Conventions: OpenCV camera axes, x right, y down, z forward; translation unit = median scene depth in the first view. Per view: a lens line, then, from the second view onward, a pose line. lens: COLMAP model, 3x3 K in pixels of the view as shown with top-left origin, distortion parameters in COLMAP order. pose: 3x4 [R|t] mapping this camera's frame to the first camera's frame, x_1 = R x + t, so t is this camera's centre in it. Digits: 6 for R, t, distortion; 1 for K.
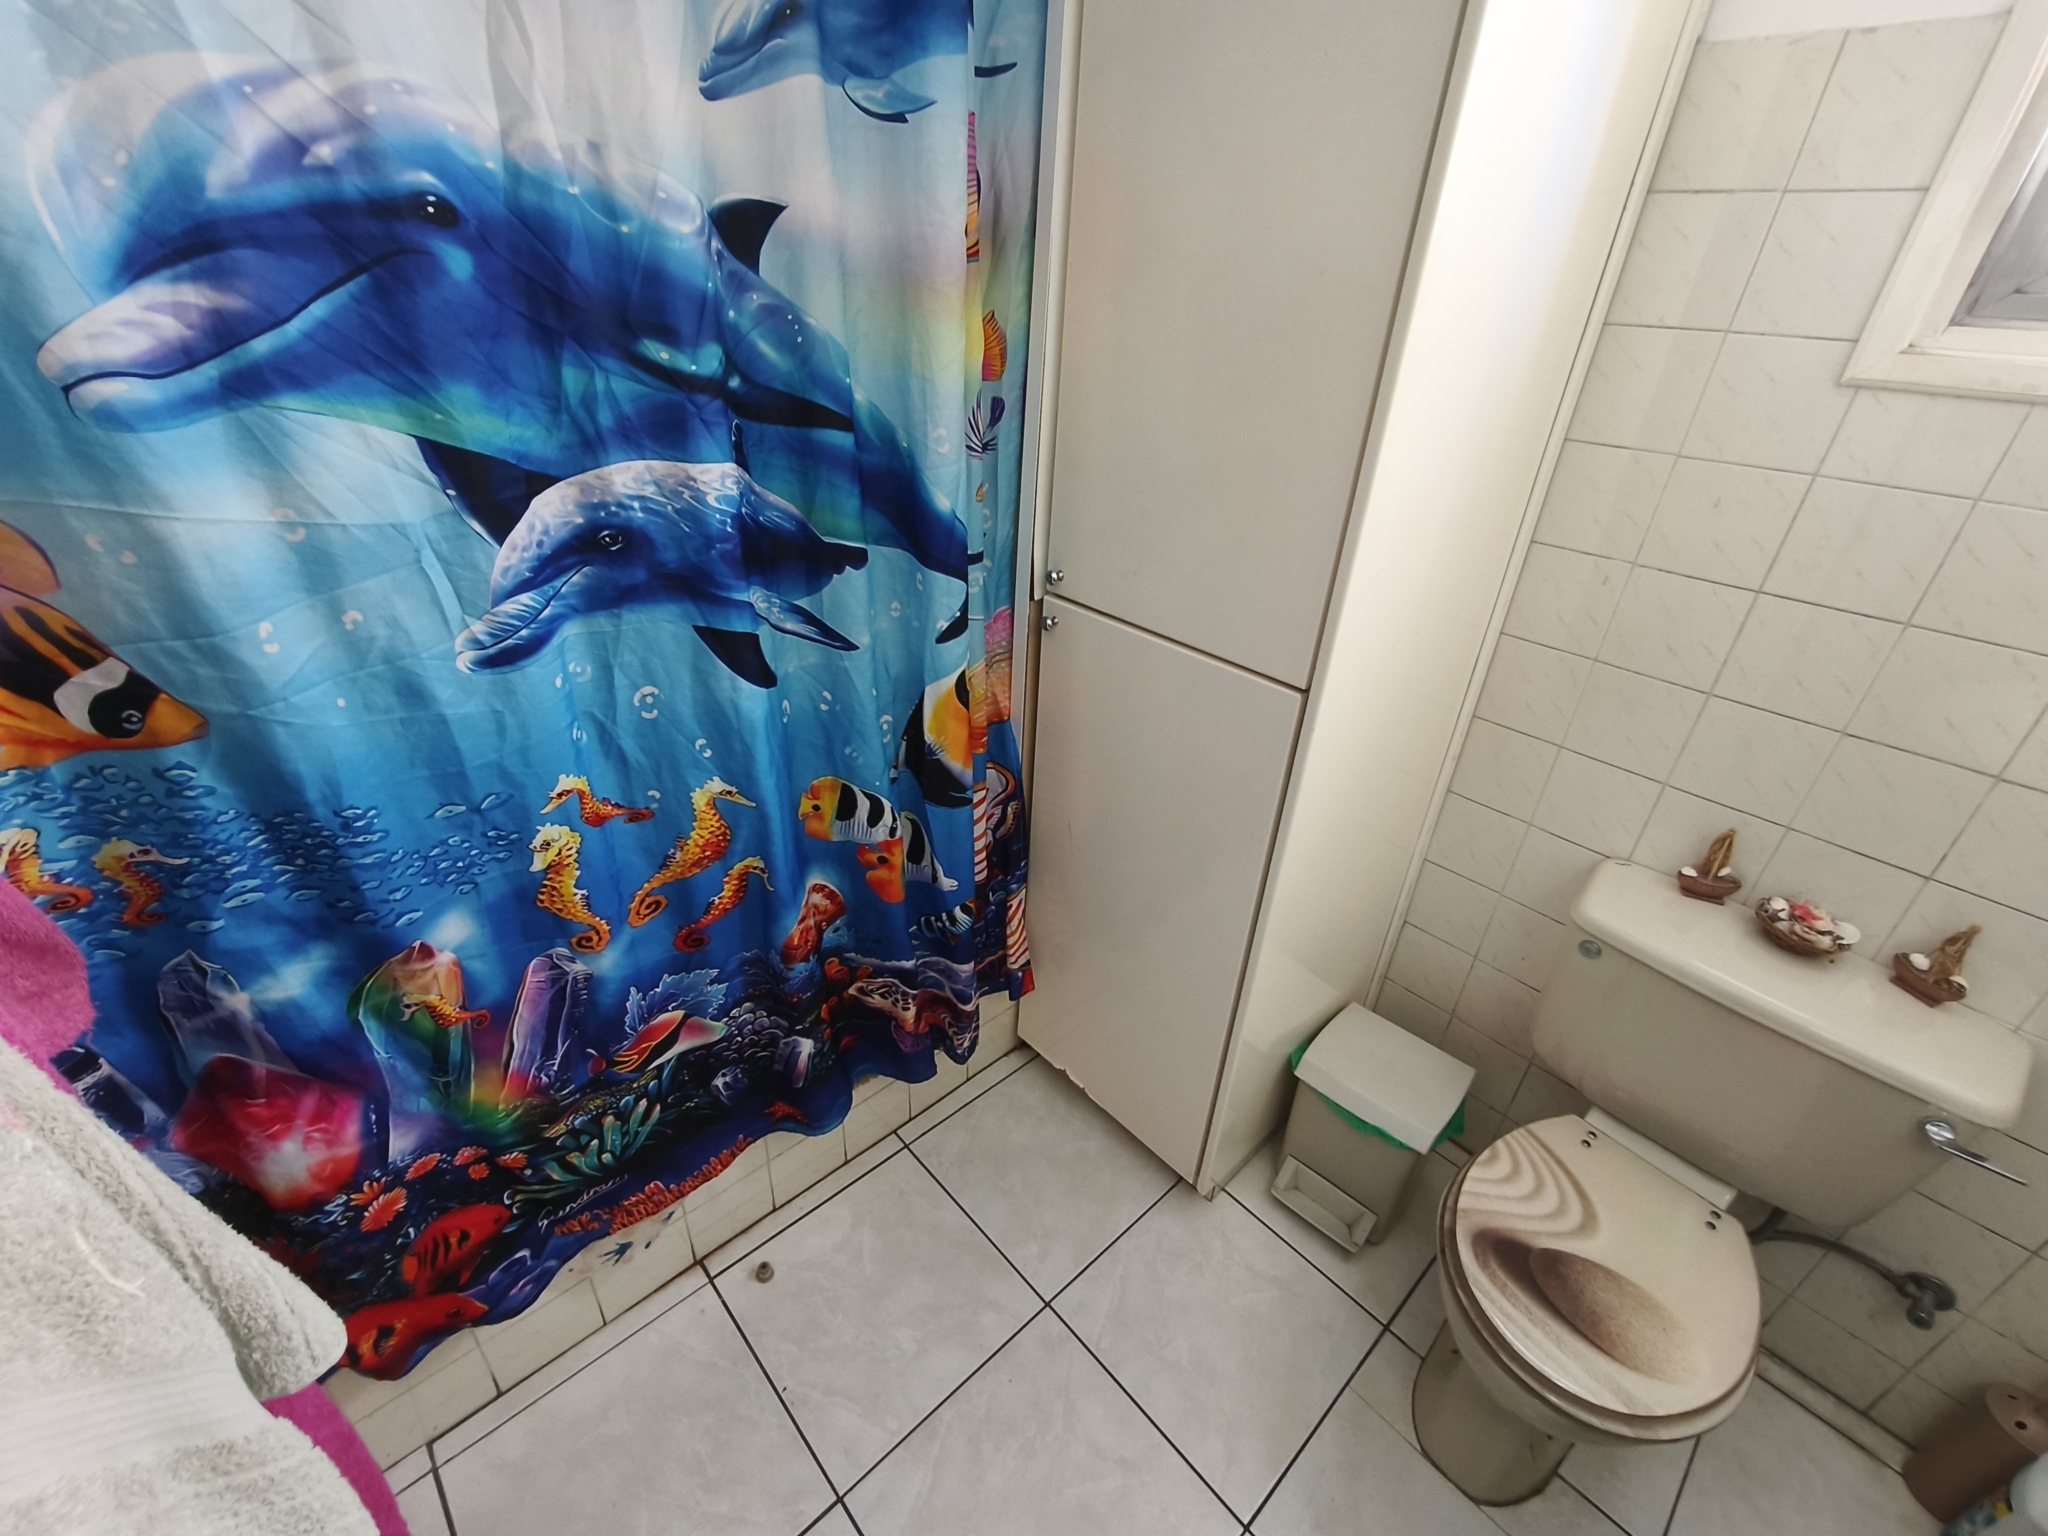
lens RADIAL K [[869.1, 0, 1027.3], [0, 869.1, 769.5], [0, 0, 1]] dist [-0.002088, 0.000776]
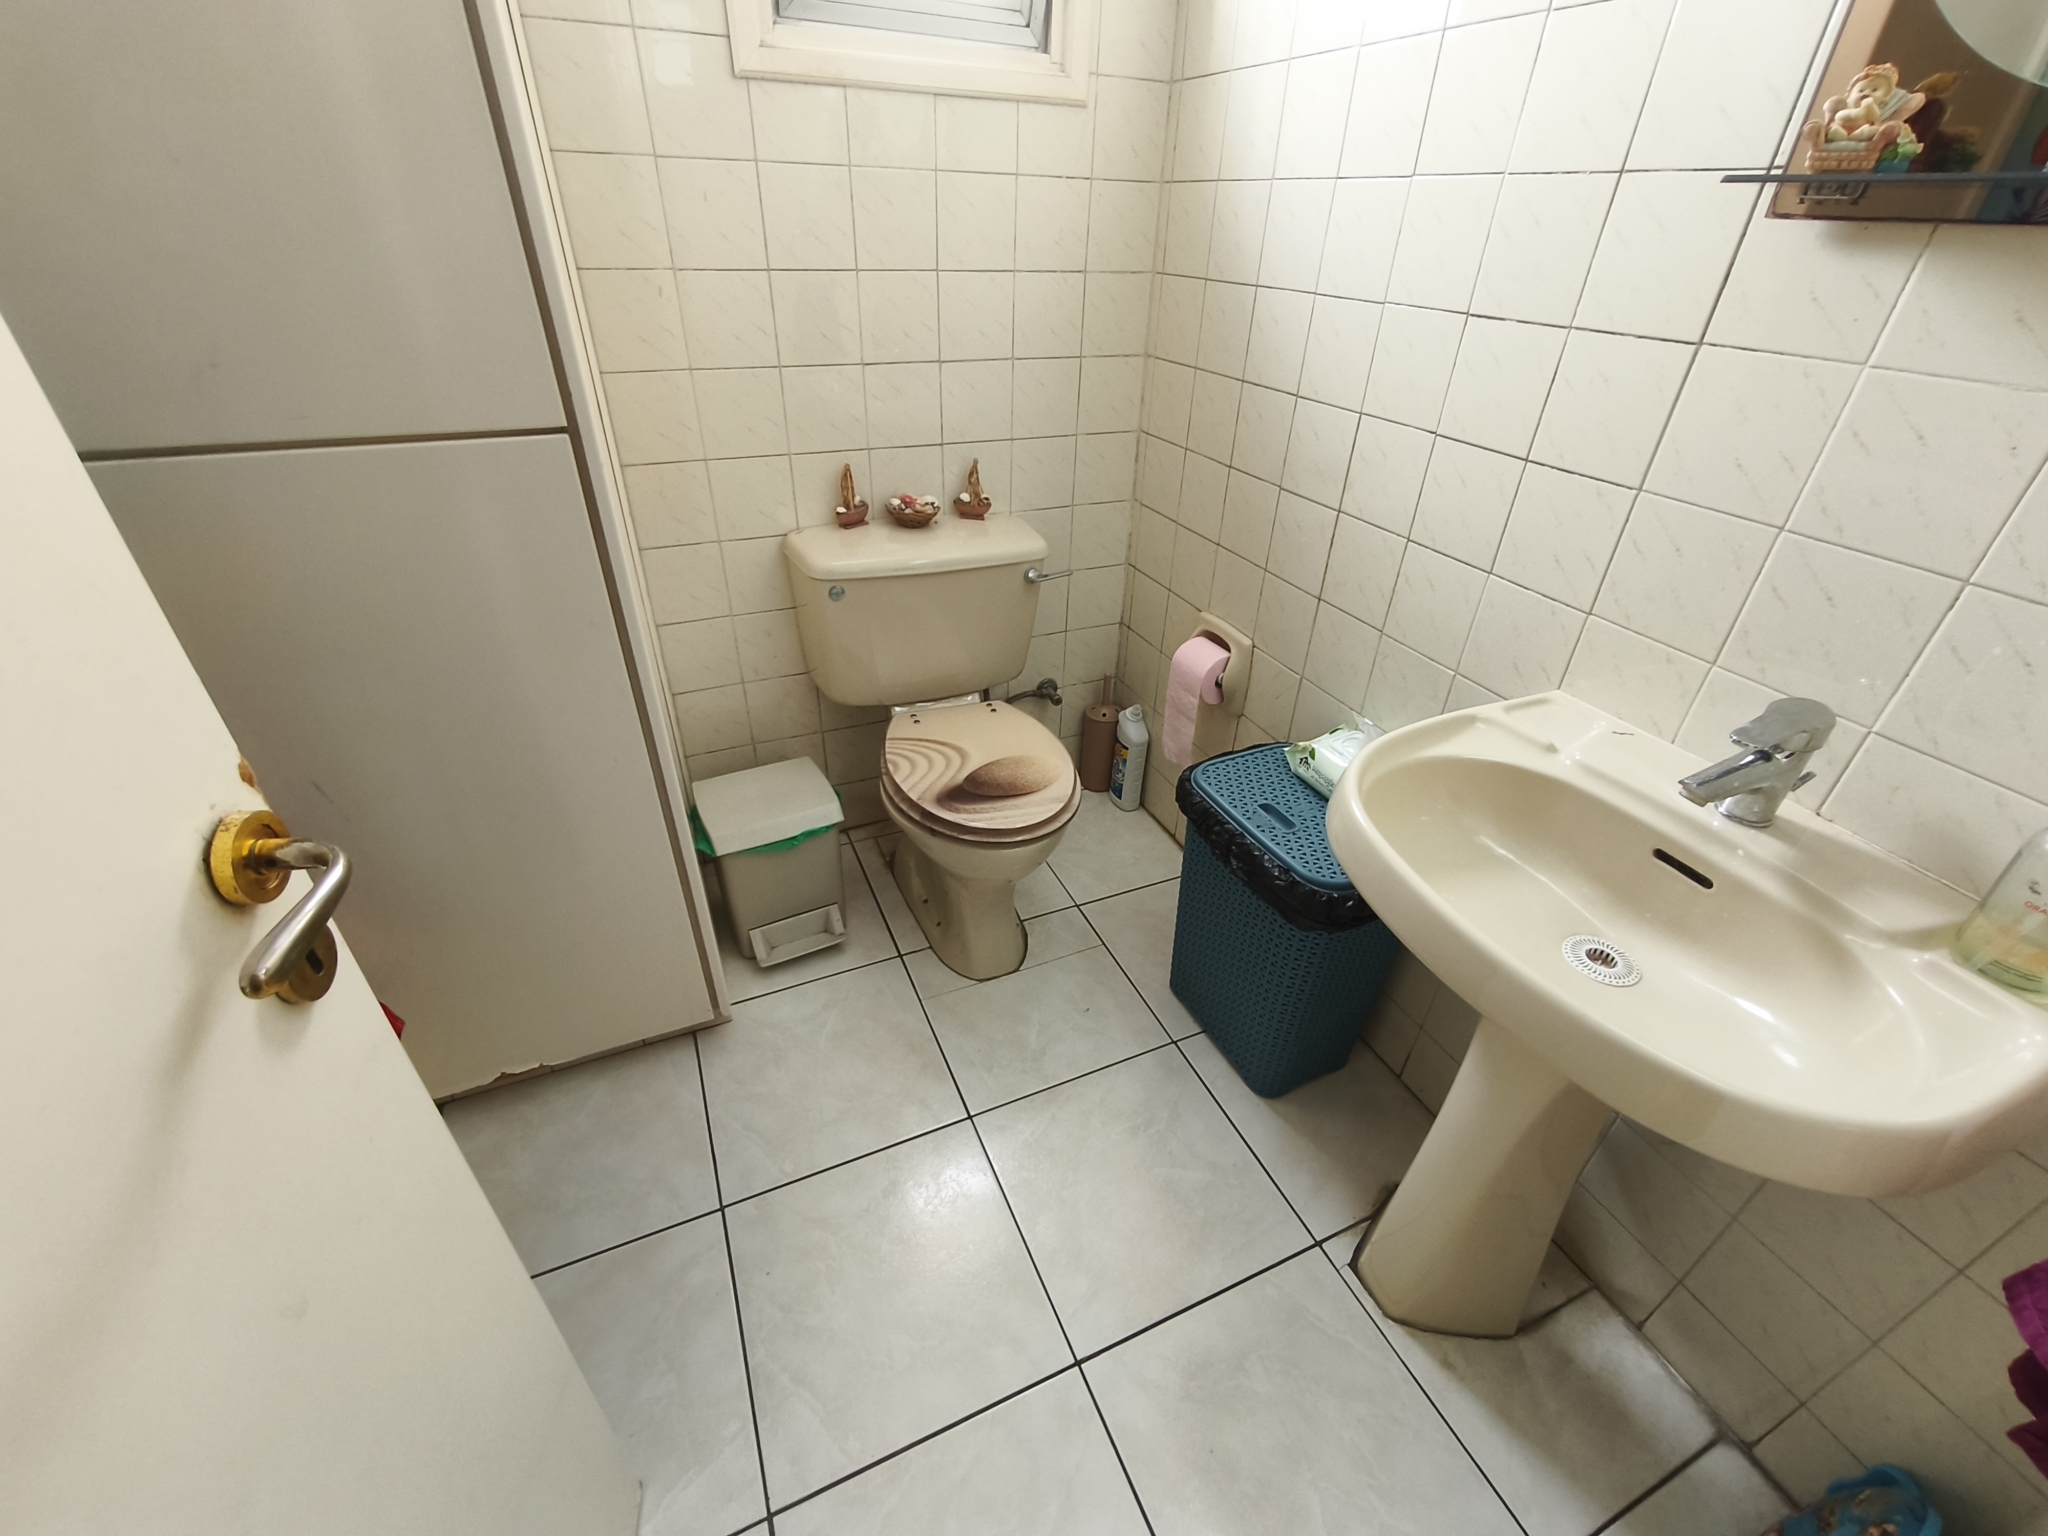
lens RADIAL K [[869.1, 0, 1027.3], [0, 869.1, 769.5], [0, 0, 1]] dist [-0.002088, 0.000776]
pose [[0.320849, -0.552427, 0.769337, -0.369555], [0.460672, 0.800749, 0.382861, 0.060628], [-0.827549, 0.231572, 0.511407, 0.200630]]
